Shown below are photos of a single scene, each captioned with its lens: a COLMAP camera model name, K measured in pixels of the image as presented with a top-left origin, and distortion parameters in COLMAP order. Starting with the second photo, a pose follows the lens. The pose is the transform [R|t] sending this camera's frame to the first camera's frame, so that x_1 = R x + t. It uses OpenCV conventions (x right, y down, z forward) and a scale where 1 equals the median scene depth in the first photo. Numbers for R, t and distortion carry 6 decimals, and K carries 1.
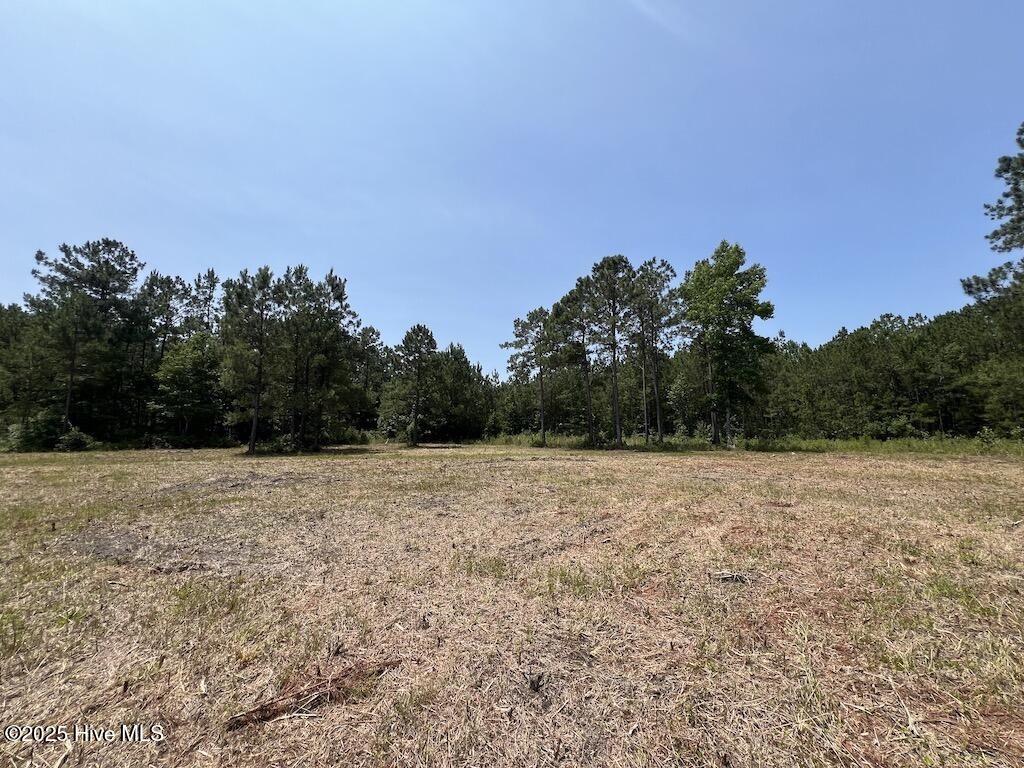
lens RADIAL K [[407.0, 0, 512.0], [0, 407.0, 384.0], [0, 0, 1]] dist [0.001096, 0.000101]
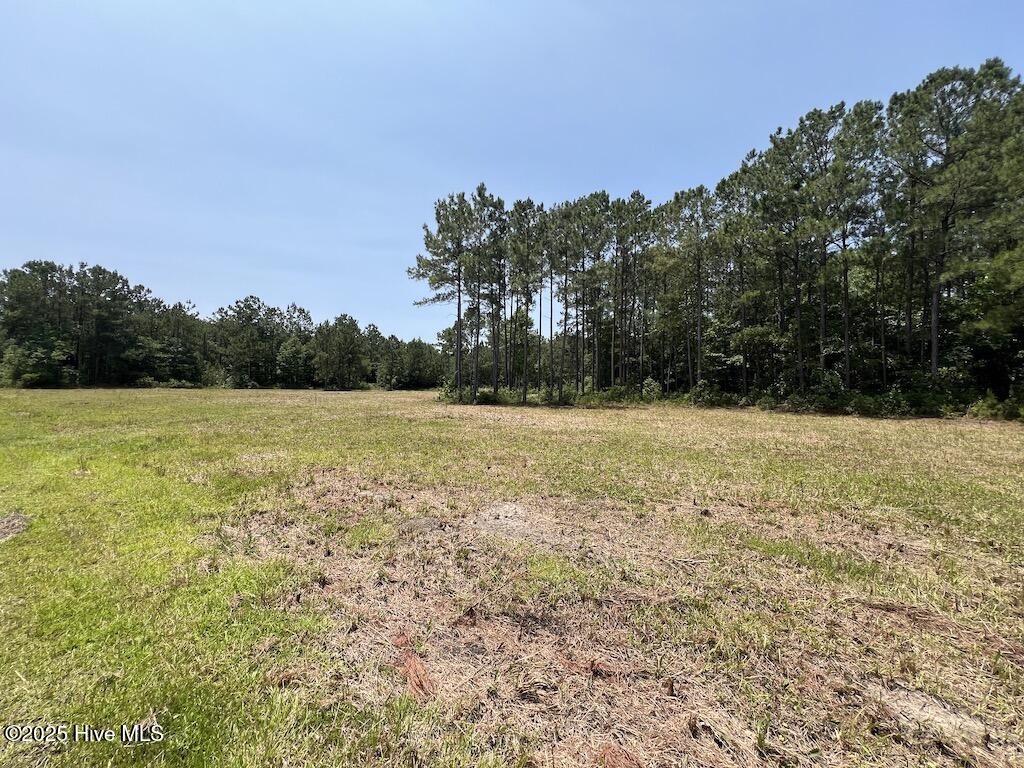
lens RADIAL K [[407.0, 0, 512.0], [0, 407.0, 384.0], [0, 0, 1]] dist [0.001096, 0.000101]
pose [[0.999136, 0.023290, -0.034435, 0.528281], [-0.019173, 0.993136, 0.115383, -0.163678], [0.036886, -0.114623, 0.992724, -1.243679]]
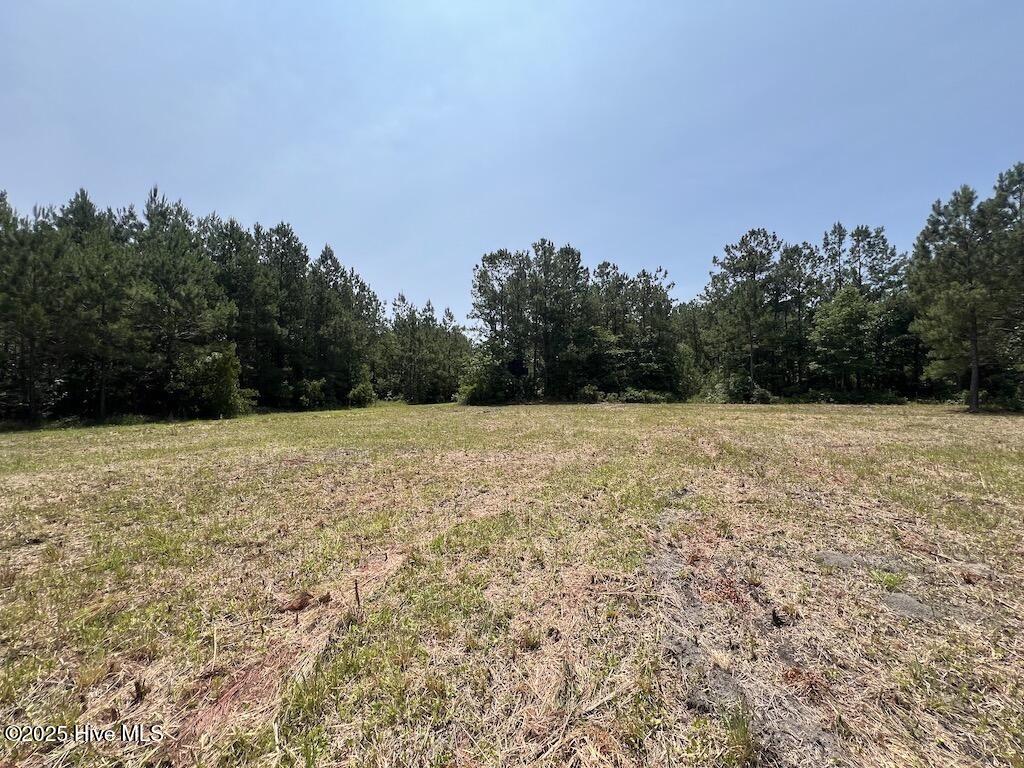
lens RADIAL K [[407.0, 0, 512.0], [0, 407.0, 384.0], [0, 0, 1]] dist [0.001096, 0.000101]
pose [[0.364256, -0.022365, -0.931030, -0.147855], [0.117156, 0.992870, 0.021985, -0.013158], [0.923901, -0.117084, 0.364279, -0.152276]]
